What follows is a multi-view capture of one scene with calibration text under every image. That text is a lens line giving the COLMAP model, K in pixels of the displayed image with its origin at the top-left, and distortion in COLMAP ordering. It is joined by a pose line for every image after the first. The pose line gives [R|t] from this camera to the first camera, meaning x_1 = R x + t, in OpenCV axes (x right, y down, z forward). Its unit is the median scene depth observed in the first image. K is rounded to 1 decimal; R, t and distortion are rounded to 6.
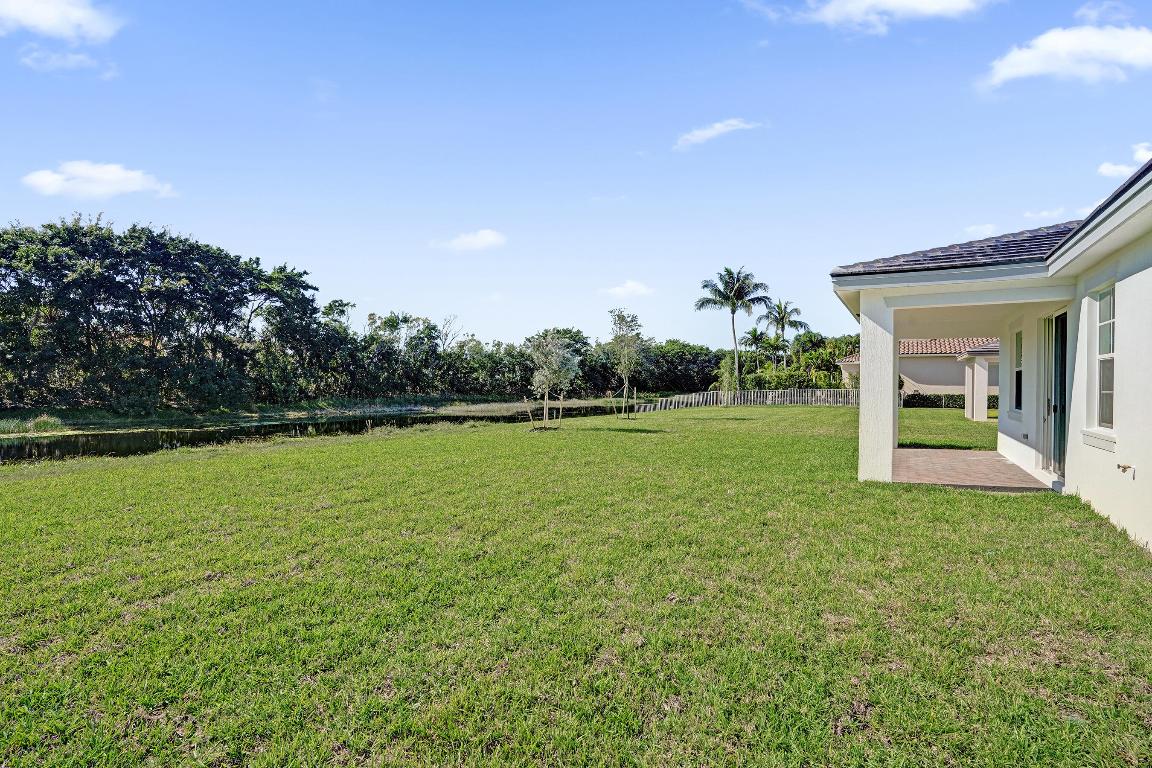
lens RADIAL K [[542.5, 0, 573.6], [0, 542.5, 390.5], [0, 0, 1]] dist [-0.063855, 0.021742]
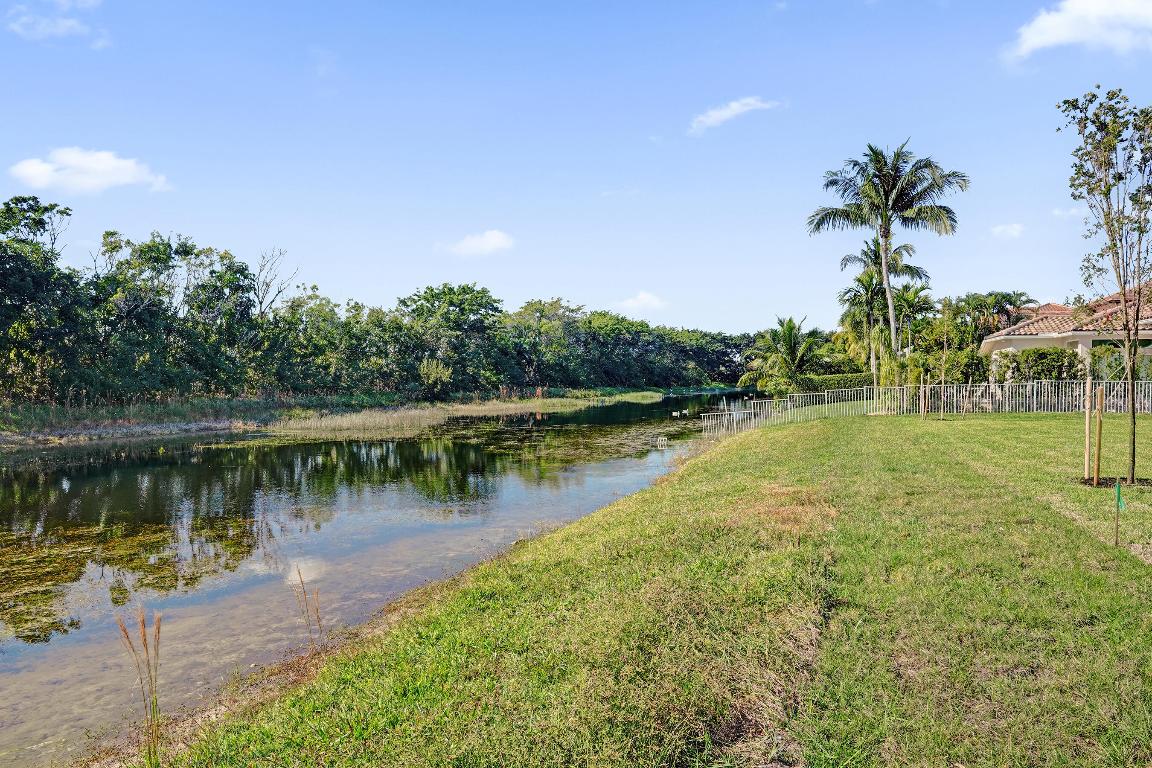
lens RADIAL K [[735.3, 0, 573.2], [0, 735.3, 412.1], [0, 0, 1]] dist [-0.004541, 0.024261]
pose [[0.979578, -0.011247, 0.200750, -0.090279], [0.004052, 0.999336, 0.036218, -0.001245], [-0.201024, -0.034665, 0.978973, 0.229344]]
